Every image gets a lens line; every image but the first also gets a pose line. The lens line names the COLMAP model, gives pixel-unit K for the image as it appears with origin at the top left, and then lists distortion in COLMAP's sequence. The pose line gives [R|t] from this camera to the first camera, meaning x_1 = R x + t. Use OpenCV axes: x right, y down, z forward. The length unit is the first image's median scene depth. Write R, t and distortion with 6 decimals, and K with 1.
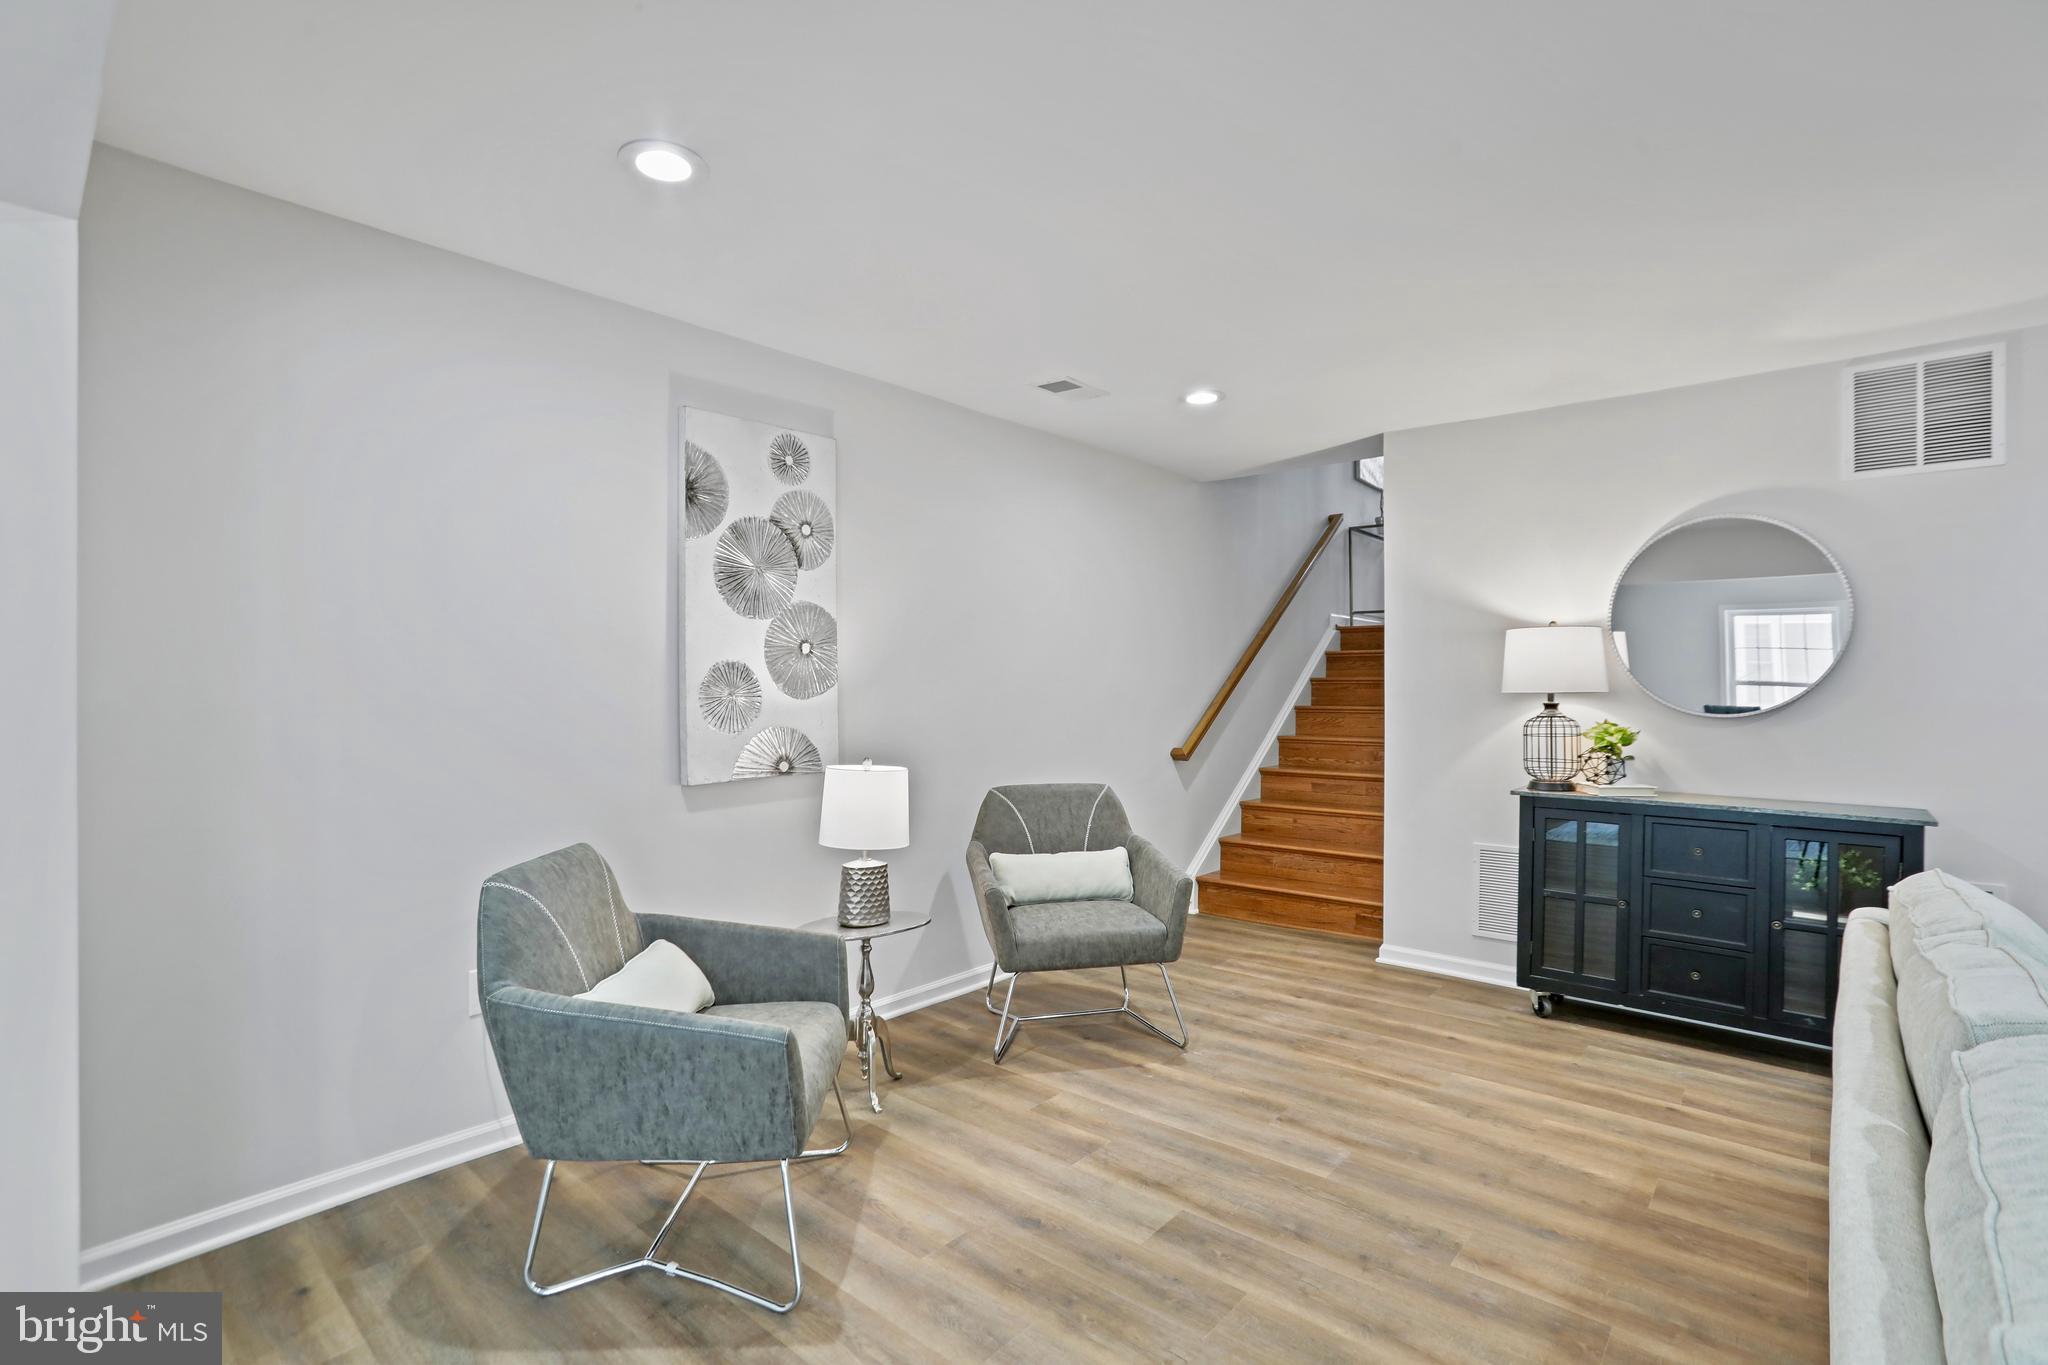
lens RADIAL K [[945.3, 0, 1016.5], [0, 945.3, 679.8], [0, 0, 1]] dist [-0.056862, 0.018928]
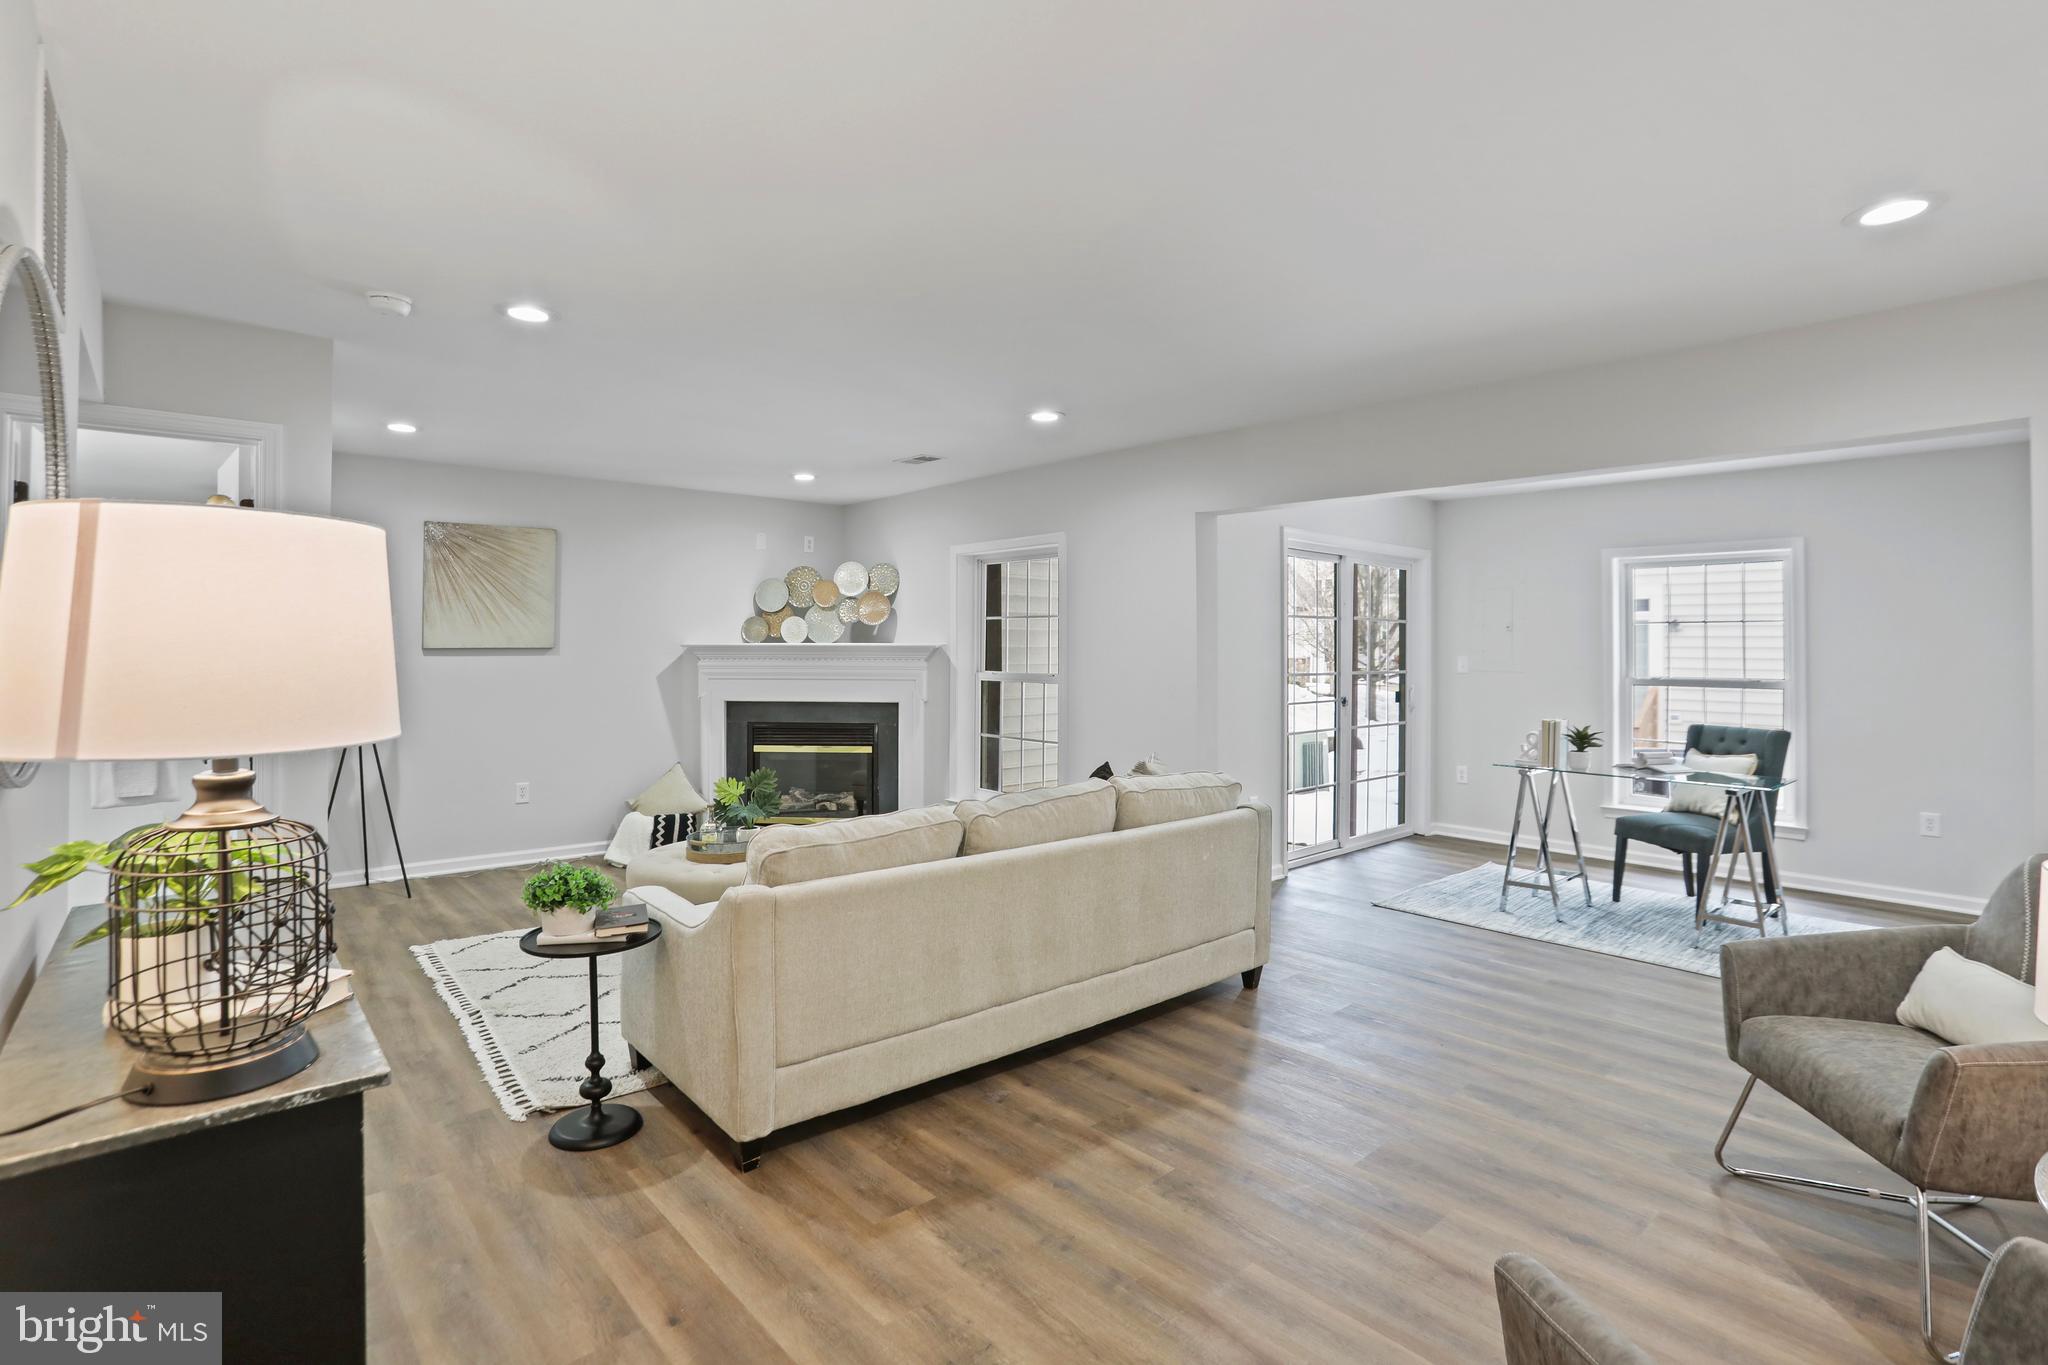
lens RADIAL K [[973.1, 0, 1006.0], [0, 973.1, 644.4], [0, 0, 1]] dist [-0.044042, 0.000490]
pose [[-0.991633, -0.003538, 0.129042, 0.351591], [-0.004129, 0.999982, -0.004315, -0.020618], [-0.129025, -0.004811, -0.991630, 1.494220]]
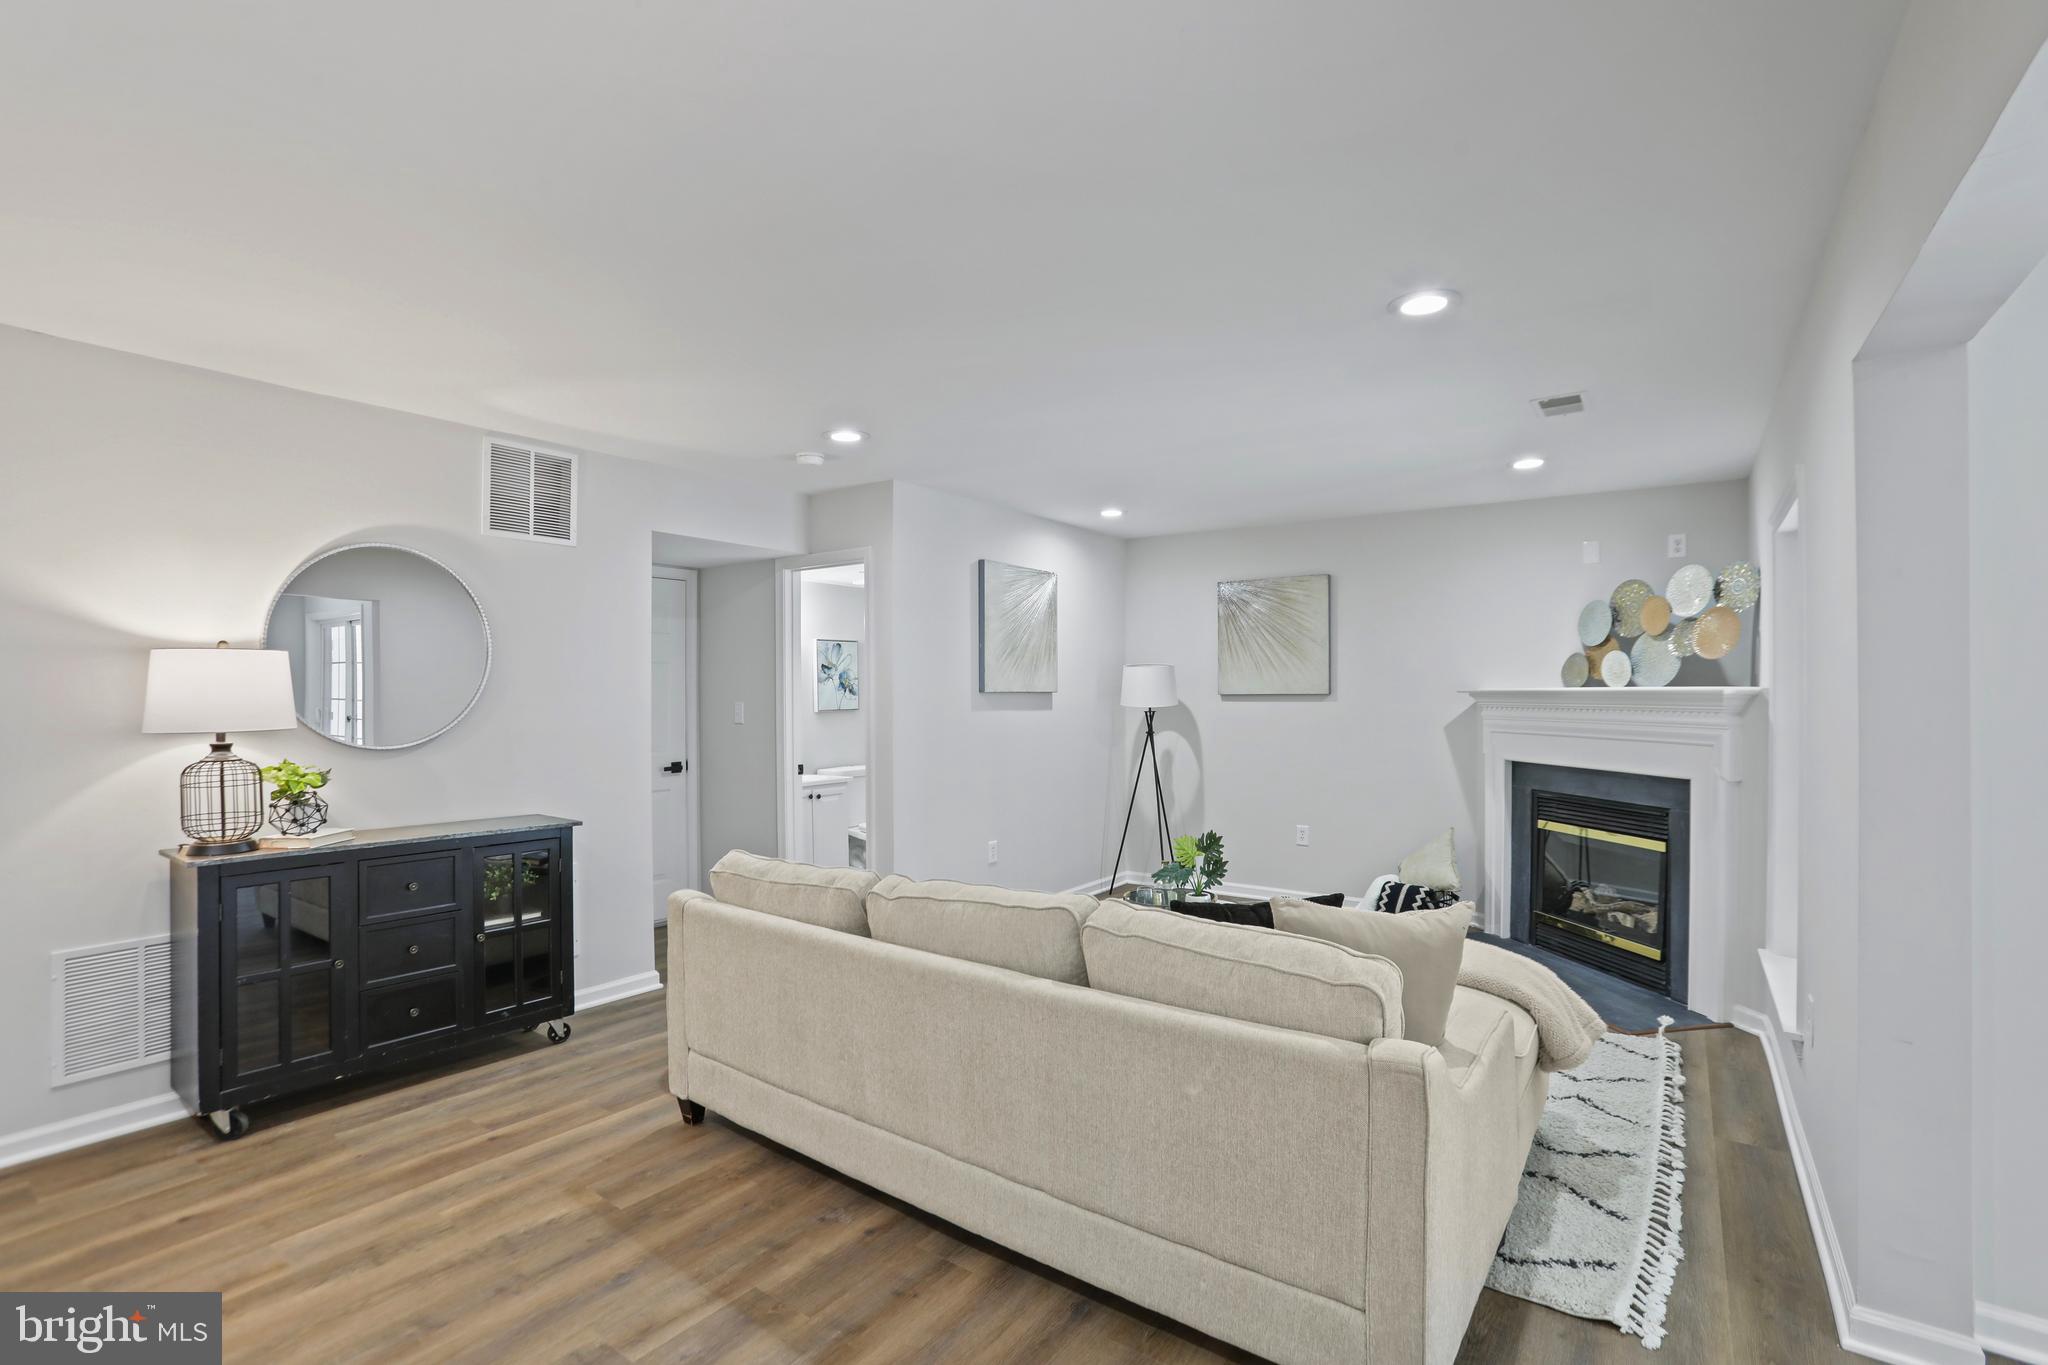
lens RADIAL K [[945.3, 0, 1016.5], [0, 945.3, 679.8], [0, 0, 1]] dist [-0.056862, 0.018928]
pose [[-0.101966, 0.009172, 0.994746, -0.327035], [-0.001442, 0.999955, -0.009367, -0.028043], [-0.994787, -0.002390, -0.101948, 0.473437]]
